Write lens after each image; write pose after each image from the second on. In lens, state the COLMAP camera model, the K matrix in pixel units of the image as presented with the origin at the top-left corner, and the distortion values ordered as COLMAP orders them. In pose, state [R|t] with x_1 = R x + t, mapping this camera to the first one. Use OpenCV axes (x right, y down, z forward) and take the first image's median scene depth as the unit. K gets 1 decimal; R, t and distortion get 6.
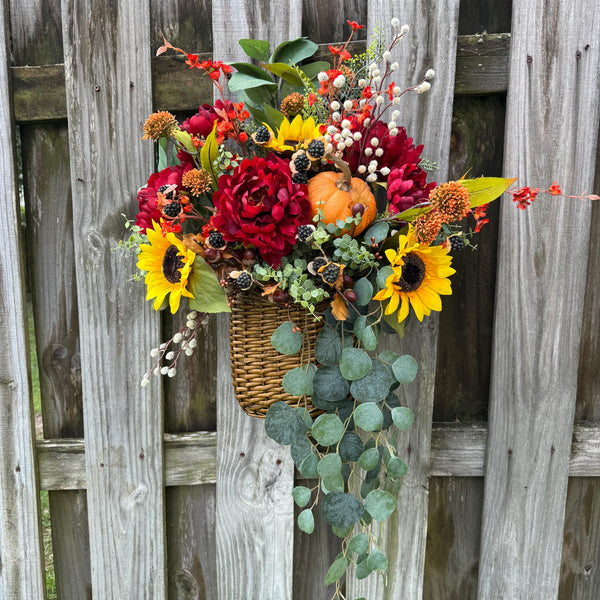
lens RADIAL K [[584.3, 0, 293.9], [0, 584.3, 310.6], [0, 0, 1]] dist [0.065618, -0.193378]
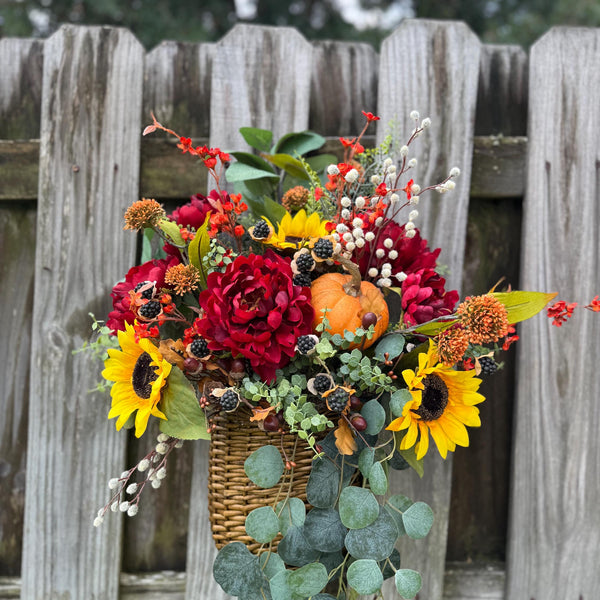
lens RADIAL K [[568.9, 0, 297.0], [0, 568.9, 294.3], [0, 0, 1]] dist [0.073895, -0.169163]
pose [[0.998847, 0.043880, 0.019448, -0.012484], [-0.039704, 0.983071, -0.178872, -0.054981], [-0.026967, 0.177893, 0.983680, 0.180024]]
